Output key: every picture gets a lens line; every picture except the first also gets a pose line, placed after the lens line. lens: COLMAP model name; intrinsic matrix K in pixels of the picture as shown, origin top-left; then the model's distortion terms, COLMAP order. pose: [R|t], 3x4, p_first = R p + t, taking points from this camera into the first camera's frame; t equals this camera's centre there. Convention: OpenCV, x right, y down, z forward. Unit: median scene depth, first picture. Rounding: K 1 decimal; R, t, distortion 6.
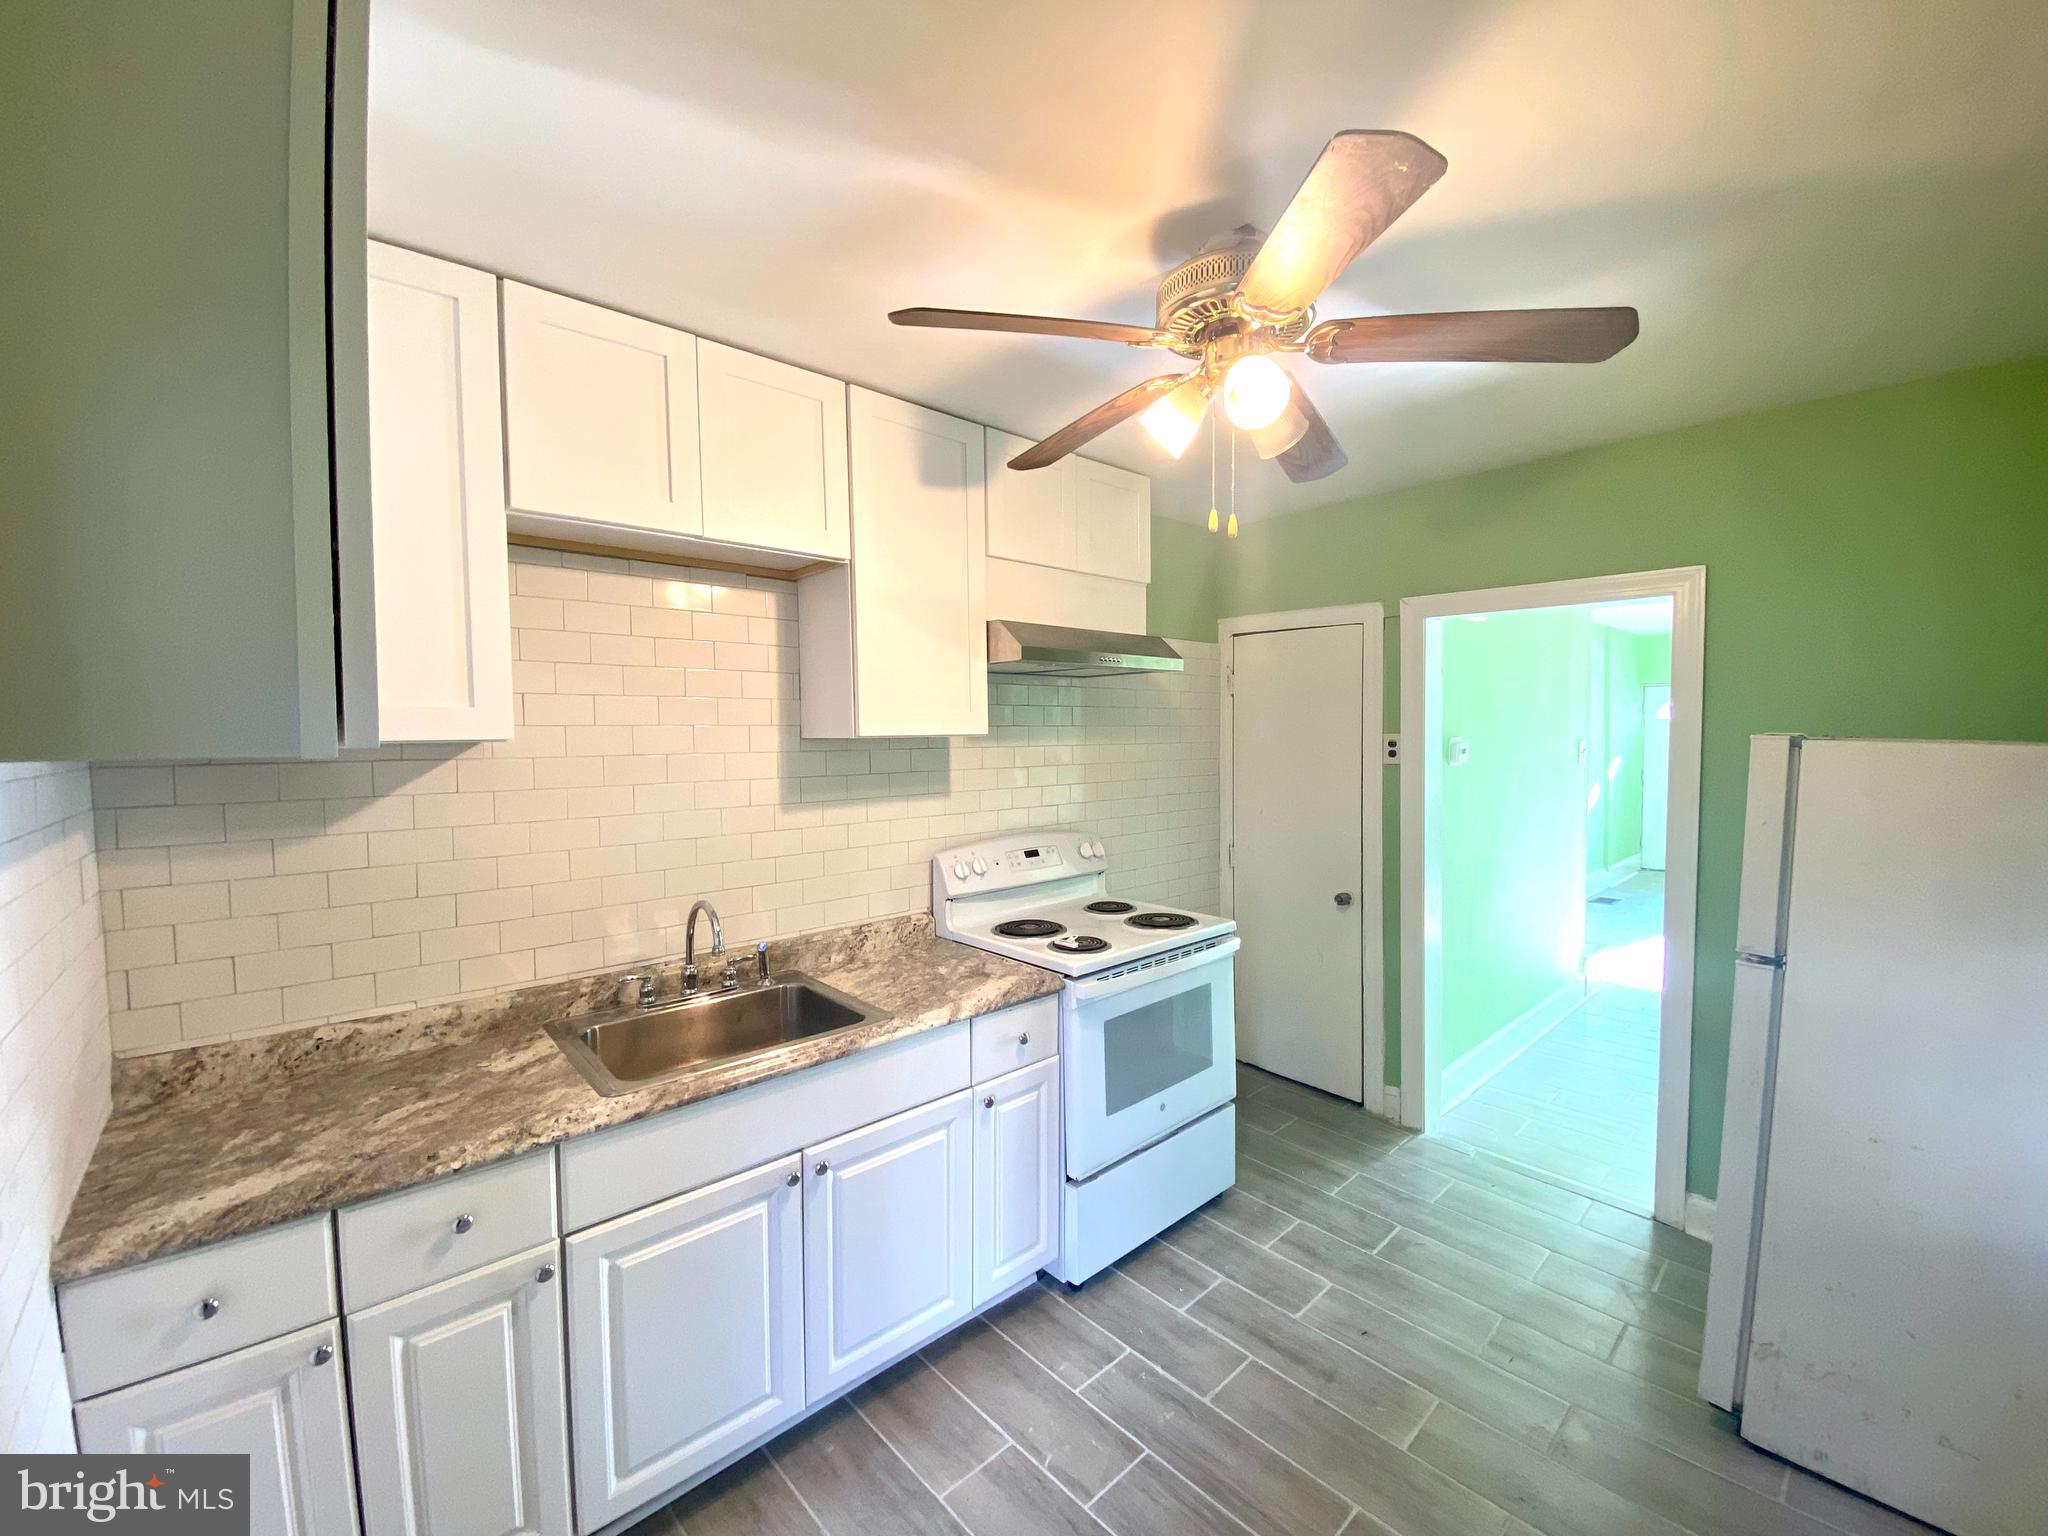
lens RADIAL K [[839.2, 0, 1034.6], [0, 839.2, 765.6], [0, 0, 1]] dist [0.063708, -0.042179]
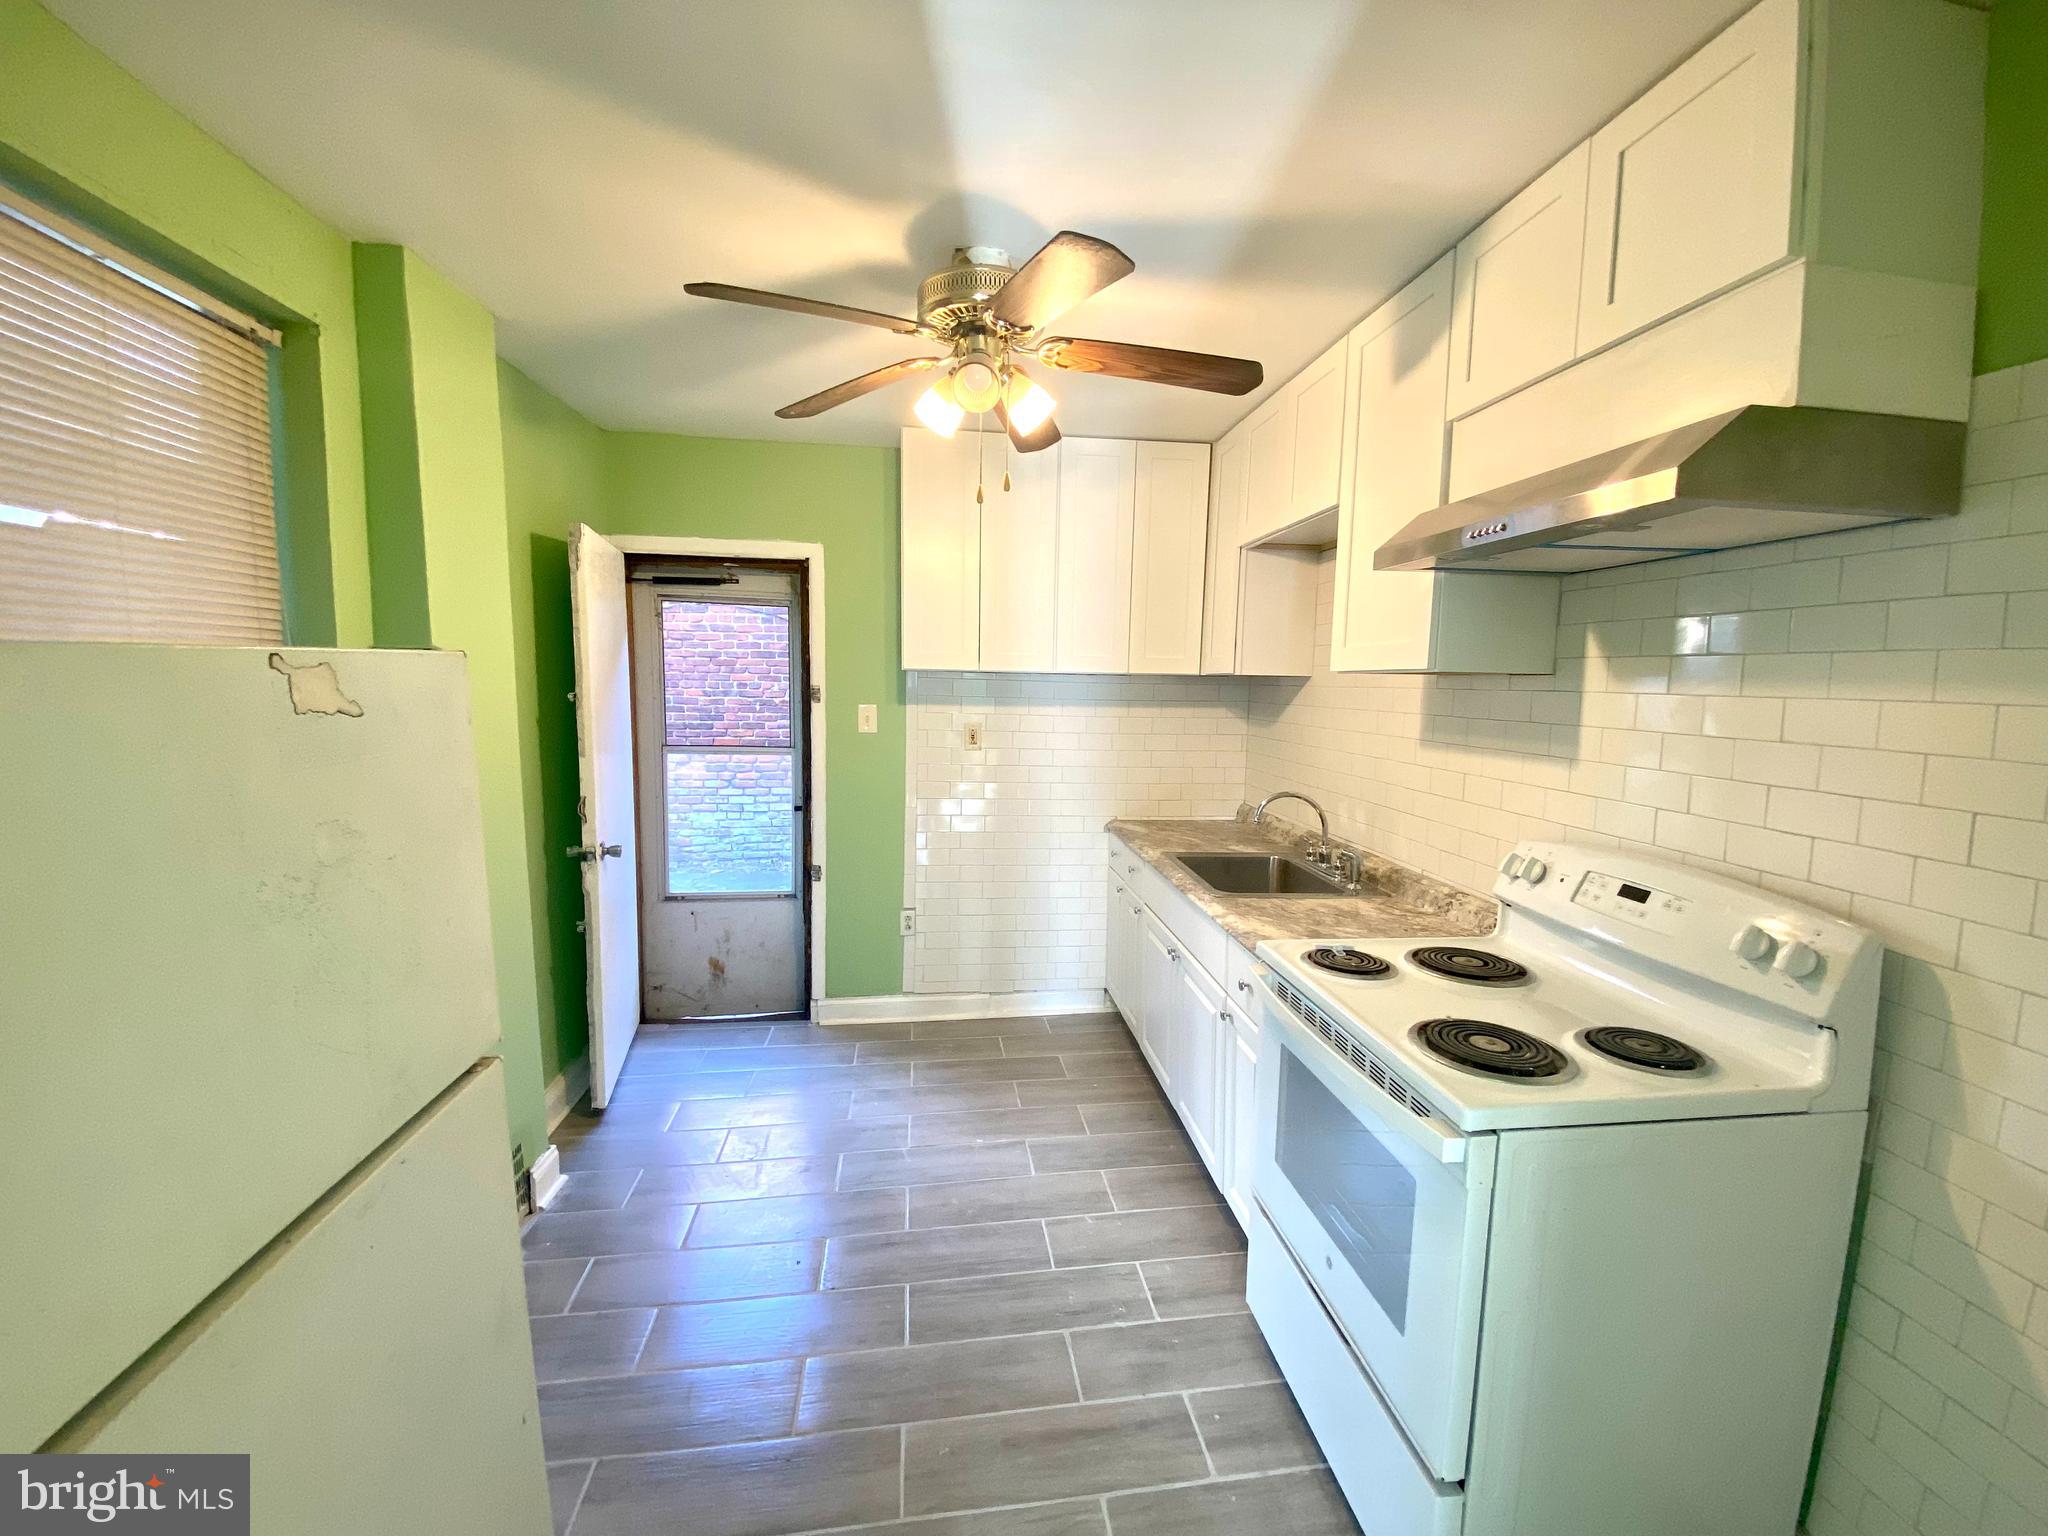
lens RADIAL K [[839.2, 0, 1034.6], [0, 839.2, 765.6], [0, 0, 1]] dist [0.063708, -0.042179]
pose [[-0.578757, 0.084472, -0.811113, 0.862039], [-0.047251, 0.989476, 0.136763, -0.044287], [0.814130, 0.117478, -0.568675, 1.290624]]
